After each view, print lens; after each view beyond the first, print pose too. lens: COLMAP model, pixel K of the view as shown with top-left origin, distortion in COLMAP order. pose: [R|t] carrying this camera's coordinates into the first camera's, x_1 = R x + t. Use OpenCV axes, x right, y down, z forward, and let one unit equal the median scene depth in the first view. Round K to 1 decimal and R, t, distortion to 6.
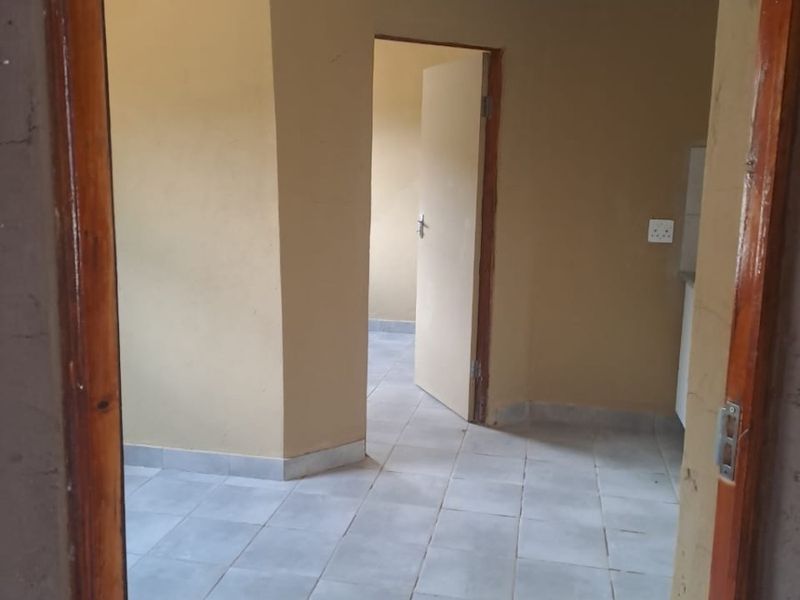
lens RADIAL K [[786.0, 0, 386.5], [0, 786.0, 298.0], [0, 0, 1]] dist [0.122622, -0.170921]
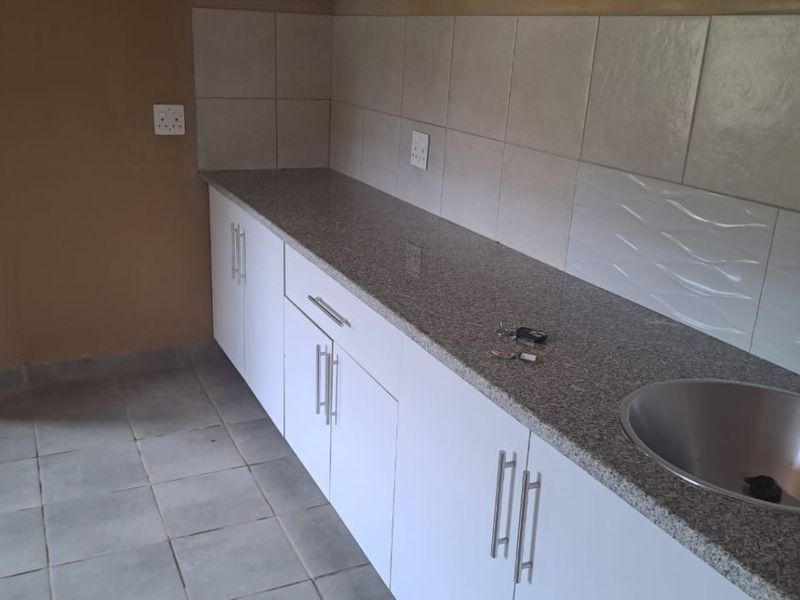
lens RADIAL K [[786.0, 0, 386.5], [0, 786.0, 298.0], [0, 0, 1]] dist [0.122622, -0.170921]
pose [[0.797366, -0.177025, 0.576949, 0.033390], [0.075830, 0.977823, 0.195224, -0.050804], [-0.598713, -0.111915, 0.793106, 0.238251]]
